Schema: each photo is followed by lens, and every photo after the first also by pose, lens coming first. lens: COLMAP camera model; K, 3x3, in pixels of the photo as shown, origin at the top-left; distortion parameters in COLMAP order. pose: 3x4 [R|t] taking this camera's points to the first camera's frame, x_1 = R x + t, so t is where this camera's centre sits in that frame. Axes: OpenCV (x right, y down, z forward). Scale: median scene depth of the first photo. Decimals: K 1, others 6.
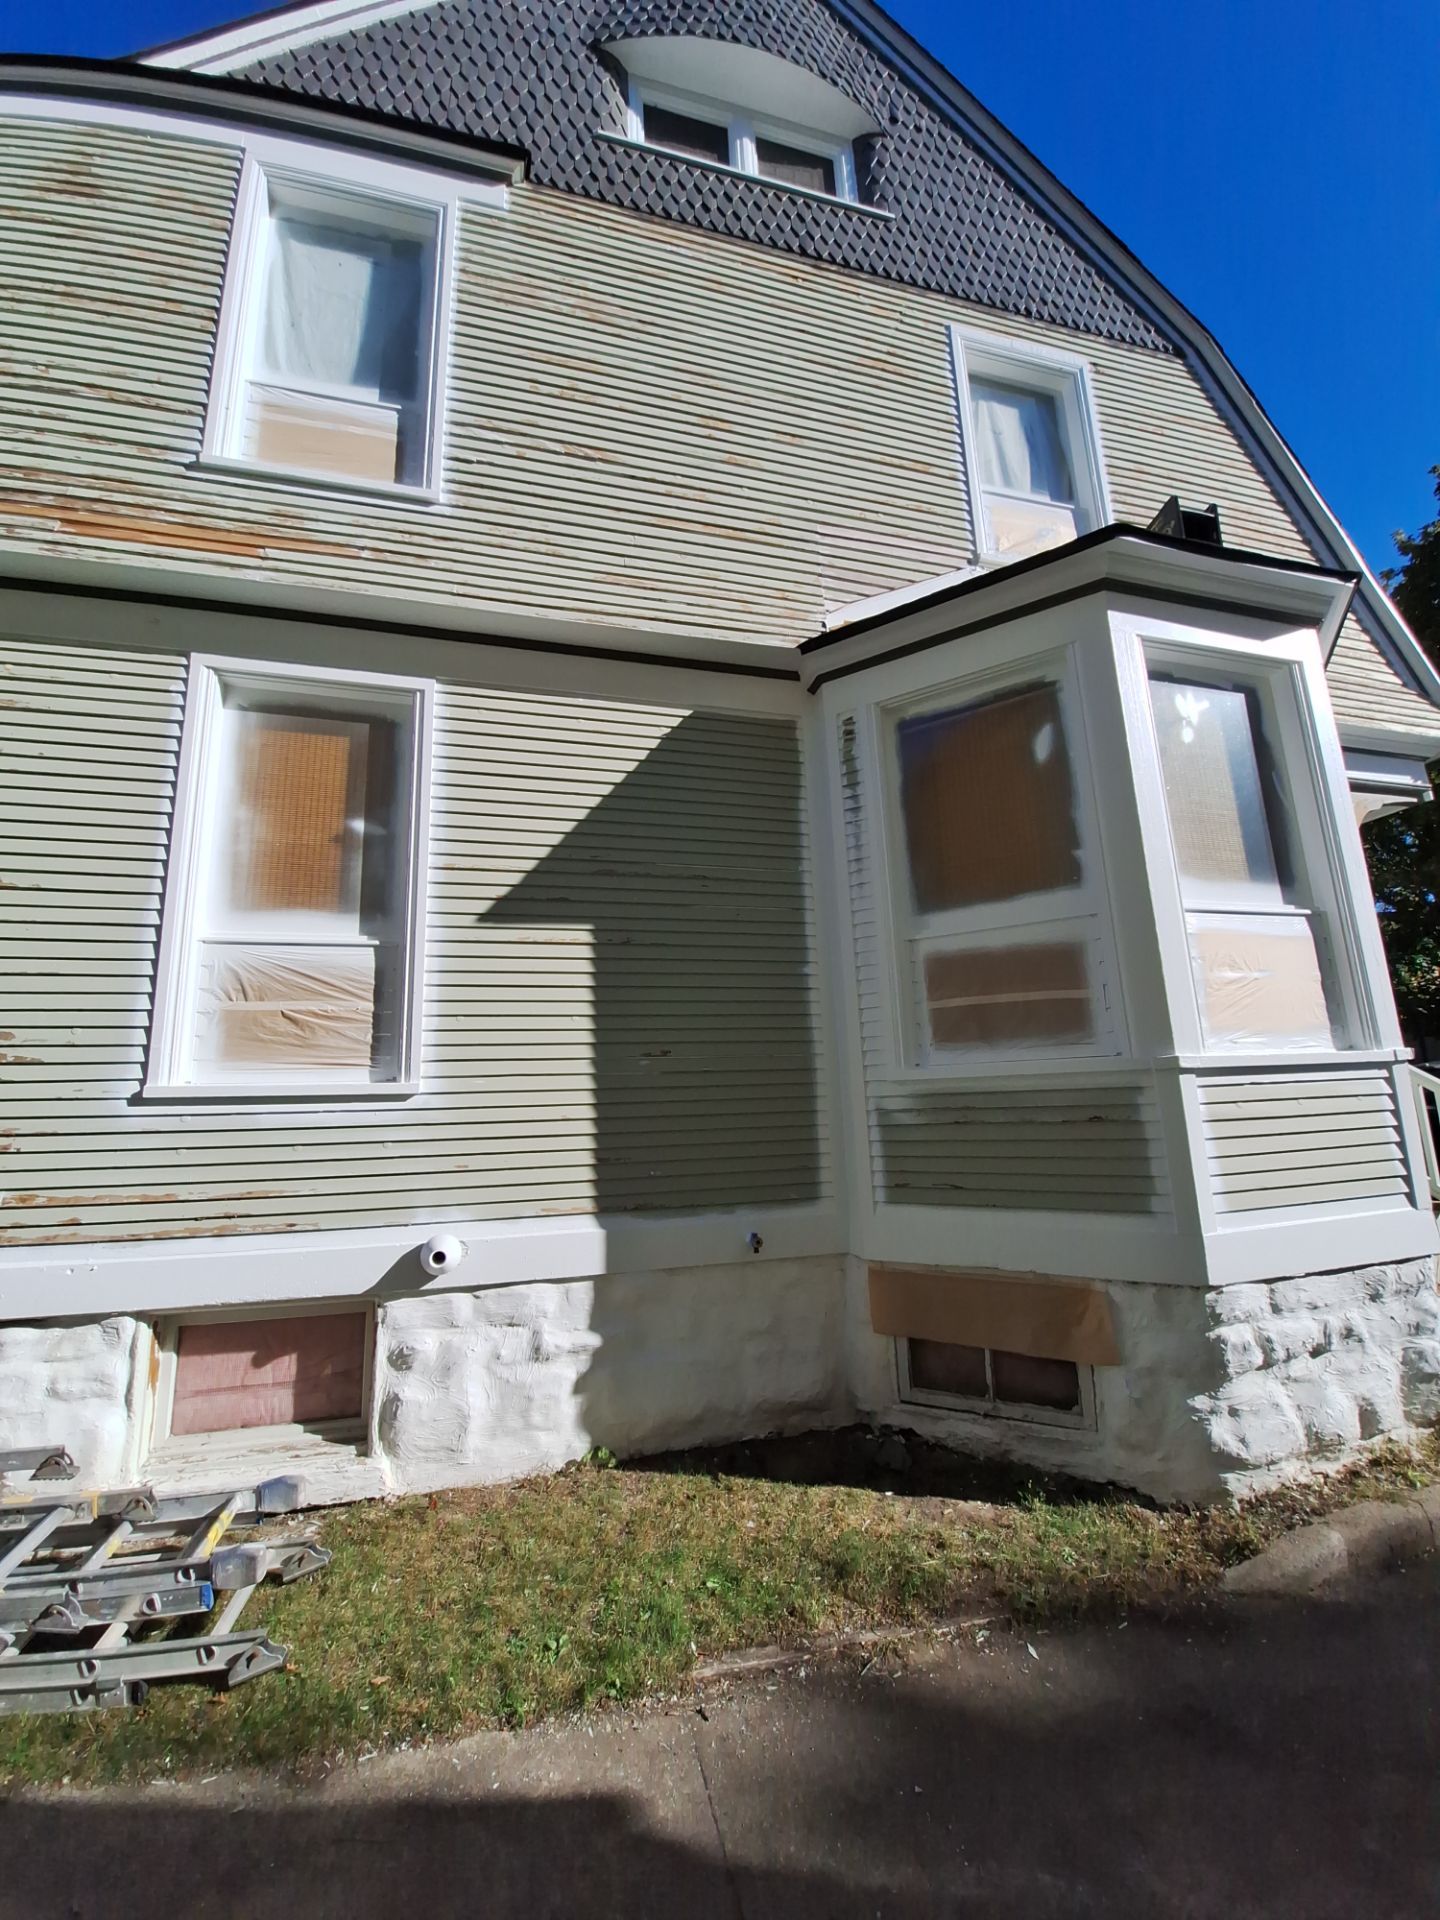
lens RADIAL K [[747.3, 0, 697.3], [0, 747.3, 943.8], [0, 0, 1]] dist [0.003341, -0.010633]
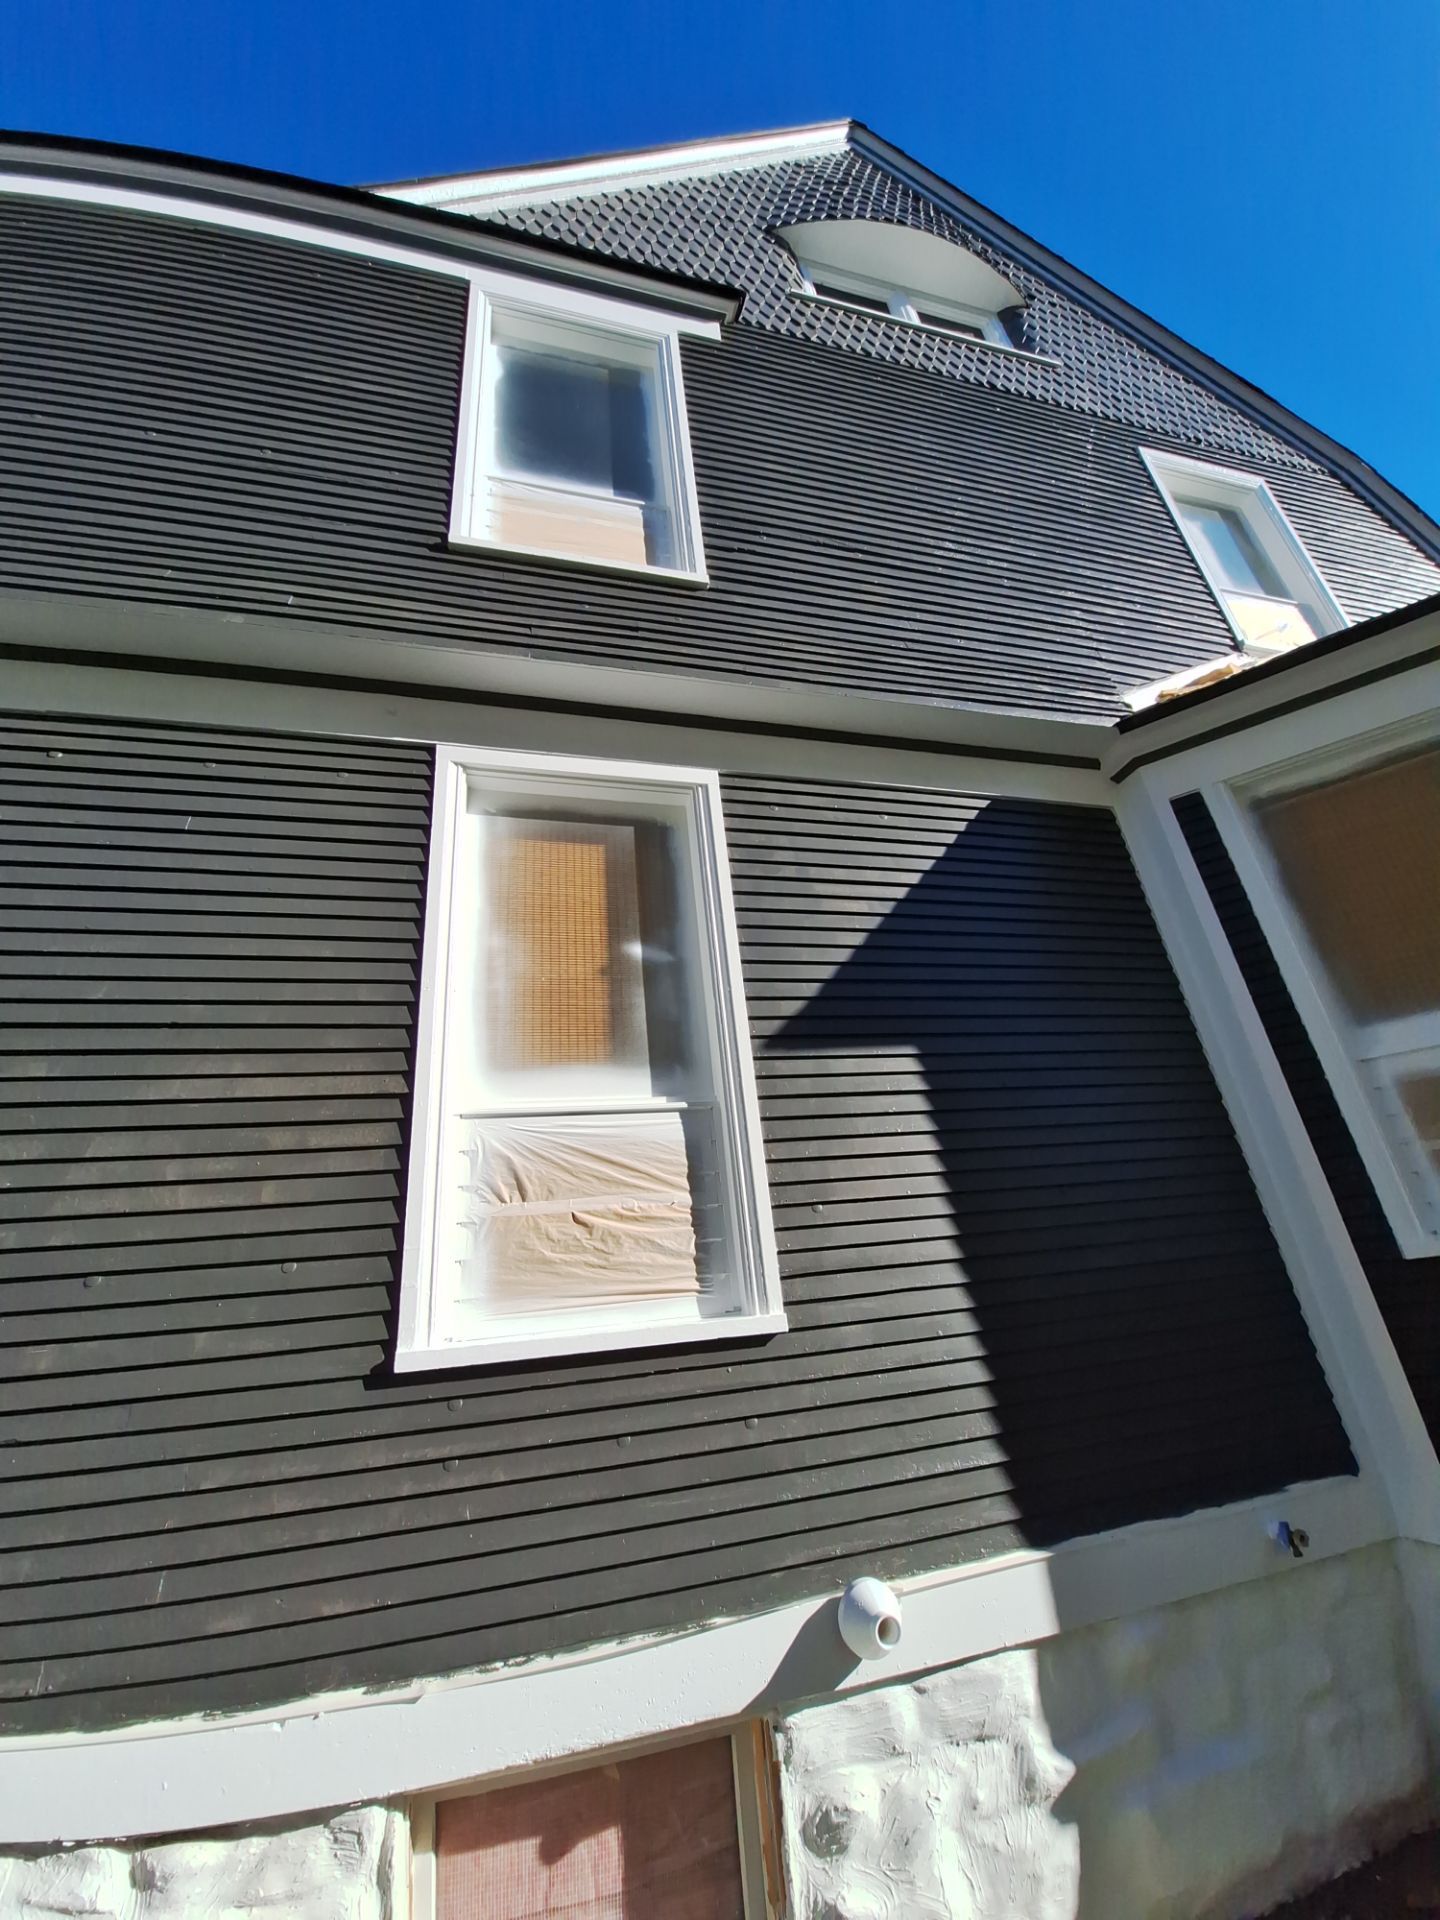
lens RADIAL K [[747.3, 0, 697.3], [0, 747.3, 943.8], [0, 0, 1]] dist [0.003341, -0.010633]
pose [[0.997872, -0.056433, 0.032677, -0.426510], [0.062556, 0.969916, -0.235265, 0.017613], [-0.018418, 0.236808, 0.971382, 0.262718]]
